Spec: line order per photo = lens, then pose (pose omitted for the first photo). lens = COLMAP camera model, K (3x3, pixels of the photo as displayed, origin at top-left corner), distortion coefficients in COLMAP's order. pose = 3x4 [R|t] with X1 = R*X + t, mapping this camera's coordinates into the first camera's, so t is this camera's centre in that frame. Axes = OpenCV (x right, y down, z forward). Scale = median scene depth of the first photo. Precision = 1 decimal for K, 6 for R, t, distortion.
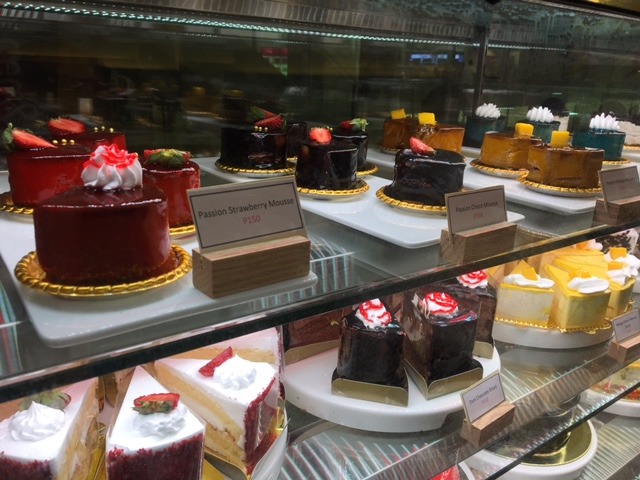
lens RADIAL K [[542.4, 0, 303.7], [0, 542.4, 241.2], [0, 0, 1]] dist [0.074763, -0.096799]
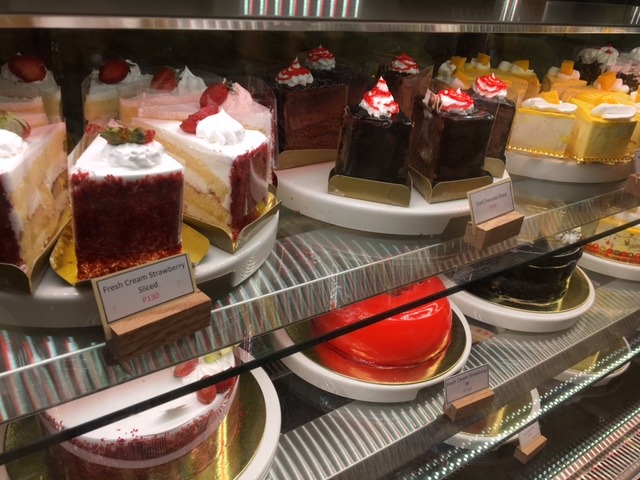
lens RADIAL K [[542.4, 0, 303.7], [0, 542.4, 241.2], [0, 0, 1]] dist [0.074763, -0.096799]
pose [[0.999217, 0.039303, 0.004466, 0.009074], [-0.039495, 0.985043, 0.167721, 0.212607], [0.002193, -0.167766, 0.985824, 0.080485]]
